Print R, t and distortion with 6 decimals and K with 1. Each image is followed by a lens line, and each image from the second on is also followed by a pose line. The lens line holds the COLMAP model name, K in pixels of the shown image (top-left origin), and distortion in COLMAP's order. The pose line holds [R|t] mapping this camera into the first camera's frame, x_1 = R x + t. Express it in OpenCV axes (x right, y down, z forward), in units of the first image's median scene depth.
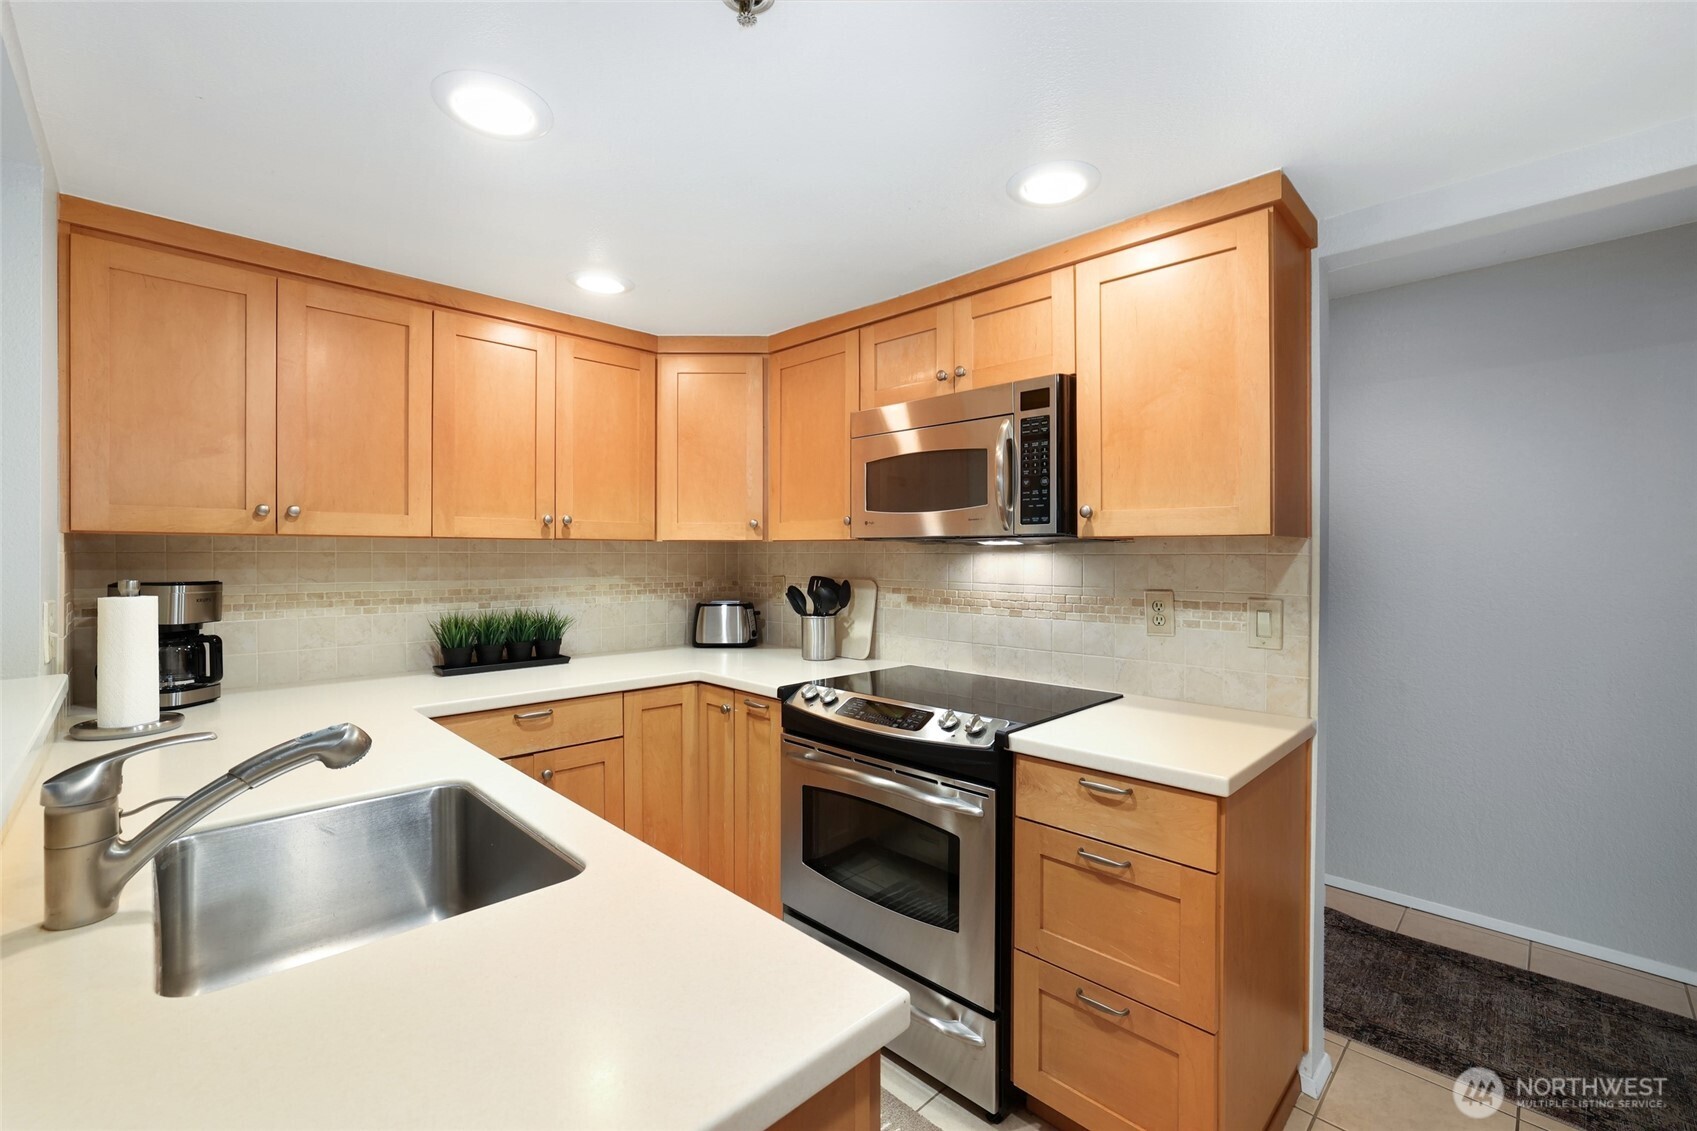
lens RADIAL K [[753.0, 0, 835.7], [0, 753.0, 554.5], [0, 0, 1]] dist [-0.000216, 0.000806]
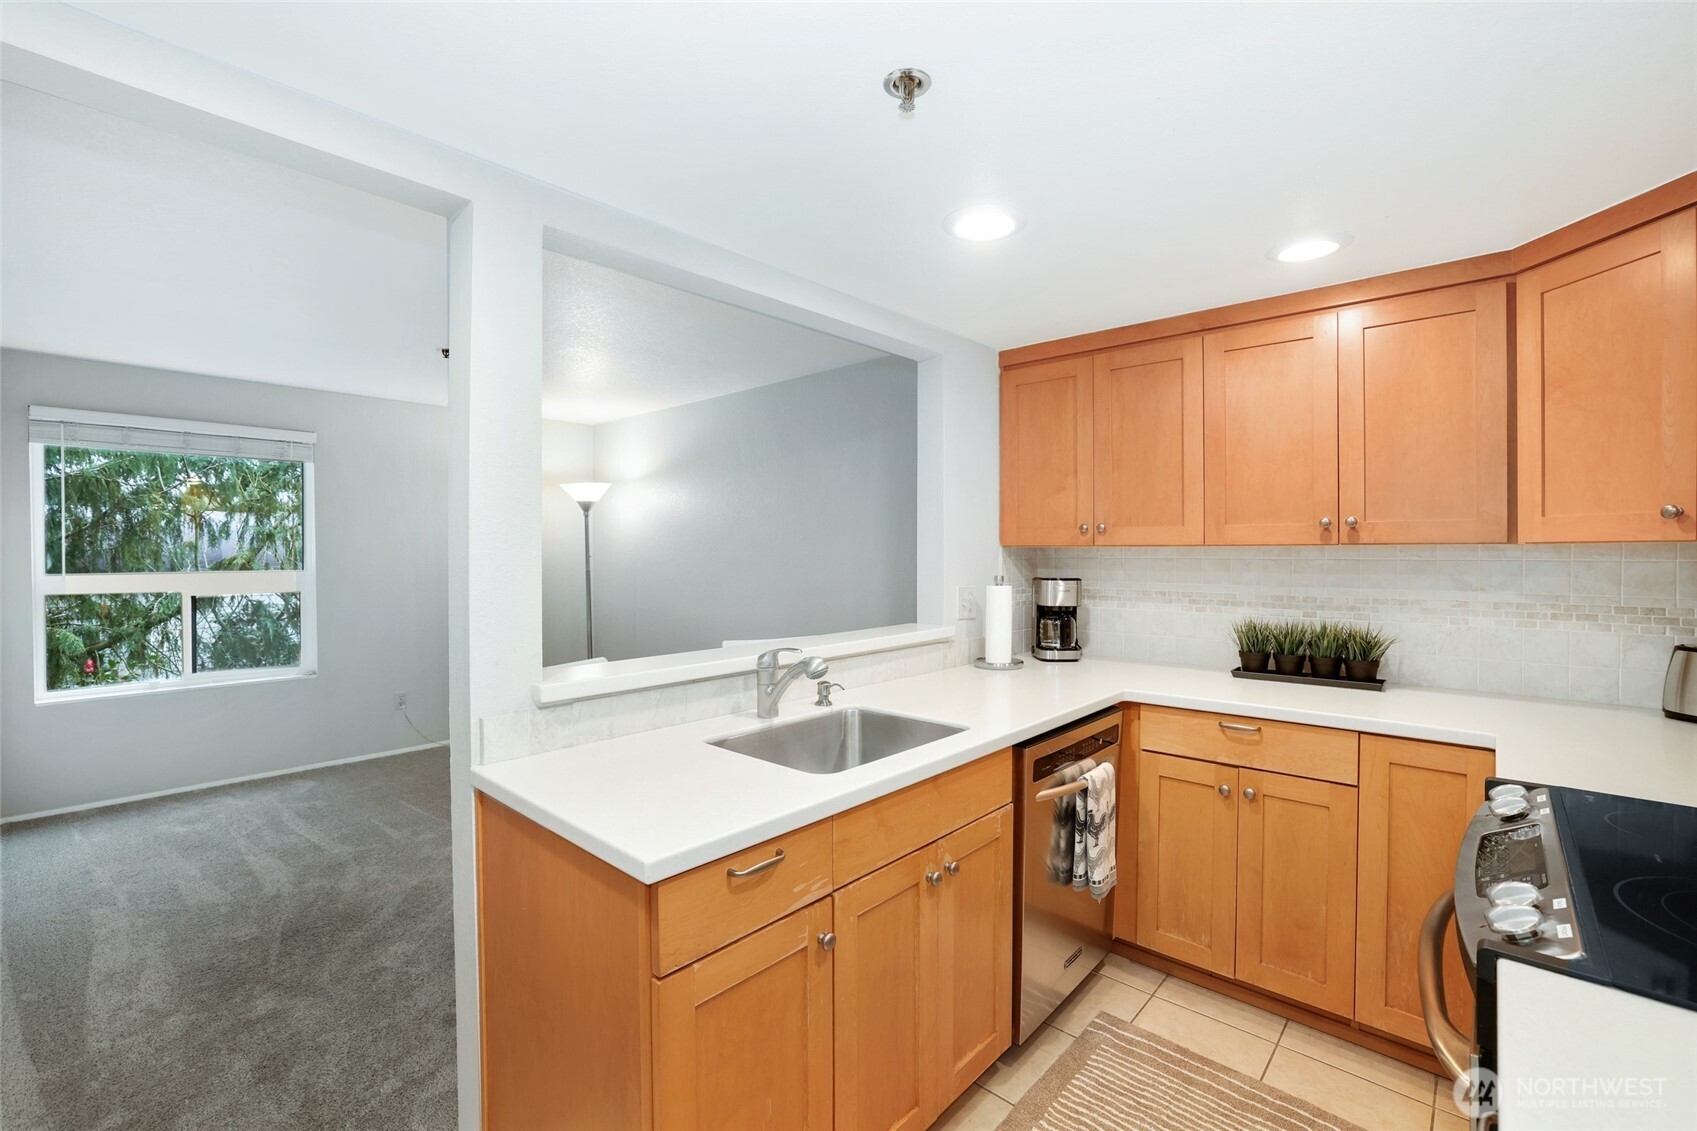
lens RADIAL K [[753.0, 0, 835.7], [0, 753.0, 554.5], [0, 0, 1]] dist [-0.000216, 0.000806]
pose [[0.066832, 0.001990, -0.997762, 0.454551], [0.001330, 0.999997, 0.002083, -0.010953], [0.997763, -0.001466, 0.066829, 0.352928]]
